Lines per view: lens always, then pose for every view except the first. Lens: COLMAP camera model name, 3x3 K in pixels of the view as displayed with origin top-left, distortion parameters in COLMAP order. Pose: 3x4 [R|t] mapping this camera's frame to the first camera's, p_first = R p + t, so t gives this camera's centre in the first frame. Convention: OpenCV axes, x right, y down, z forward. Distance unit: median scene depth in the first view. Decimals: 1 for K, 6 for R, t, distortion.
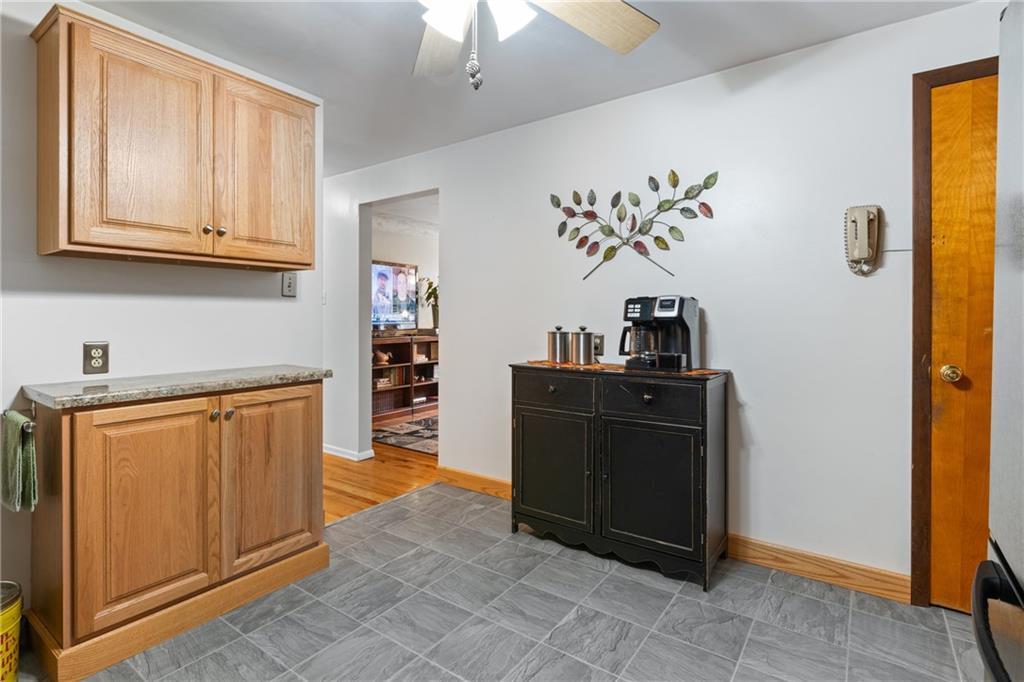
lens RADIAL K [[501.2, 0, 516.4], [0, 501.2, 317.1], [0, 0, 1]] dist [-0.003556, 0.001015]
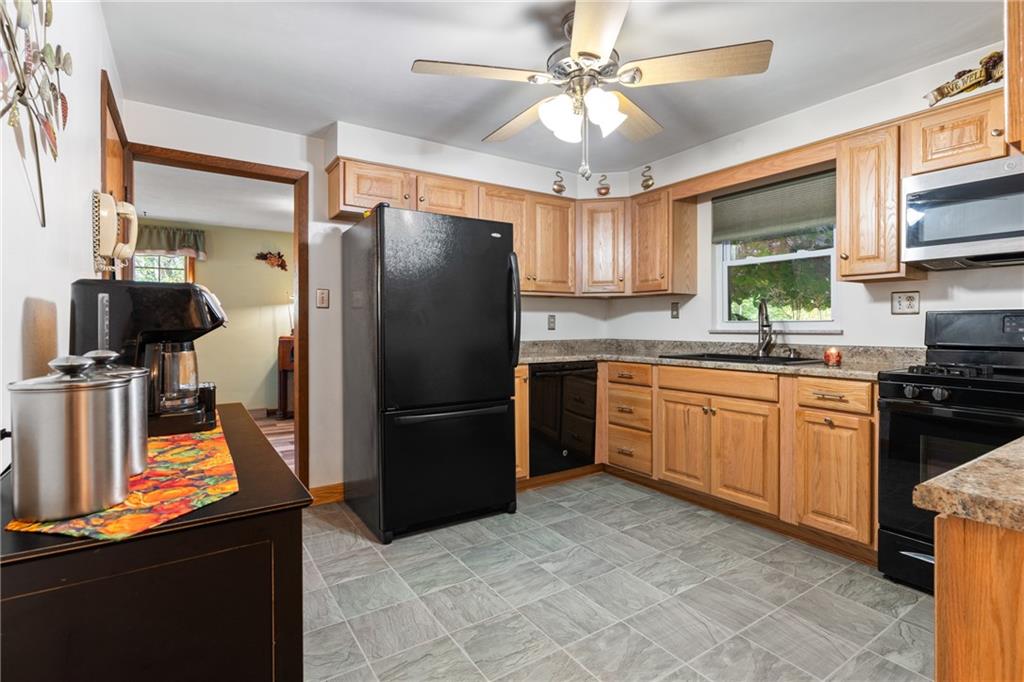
lens RADIAL K [[501.2, 0, 515.0], [0, 501.2, 327.3], [0, 0, 1]] dist [-0.003556, 0.001015]
pose [[-0.931277, -0.001245, 0.364309, -0.277299], [0.001715, 0.999968, 0.007803, 0.000221], [-0.364307, 0.007892, -0.931245, 1.549278]]
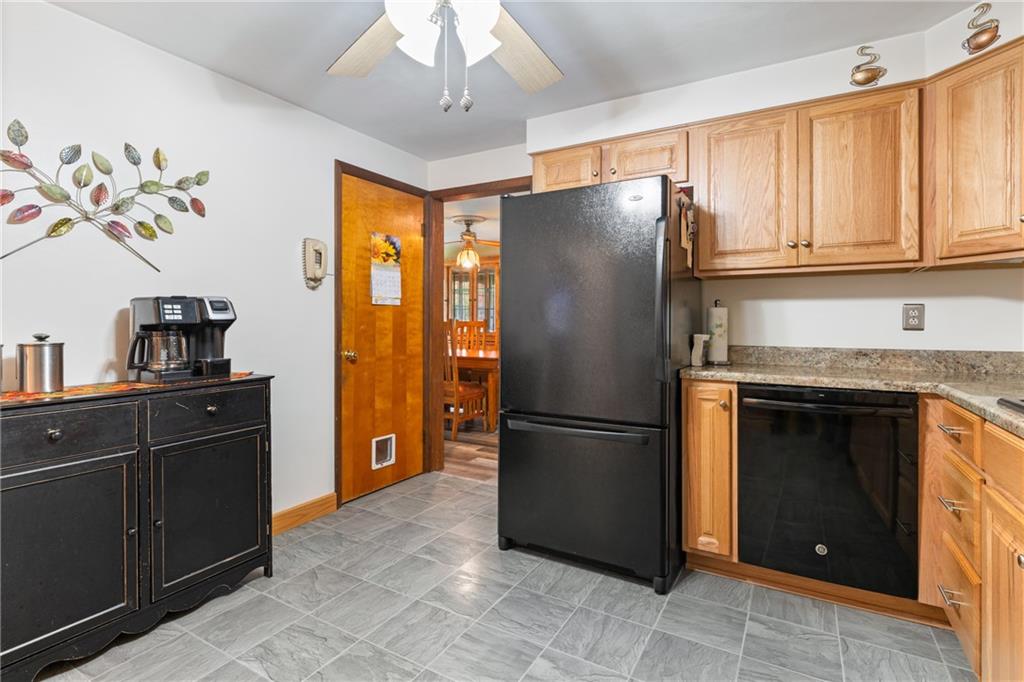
lens RADIAL K [[501.2, 0, 499.1], [0, 501.2, 318.9], [0, 0, 1]] dist [-0.003556, 0.001015]
pose [[-0.070906, 0.001879, 0.997481, -0.723452], [0.002051, 0.999996, -0.001738, 0.001447], [-0.997481, 0.001923, -0.070909, 0.590910]]
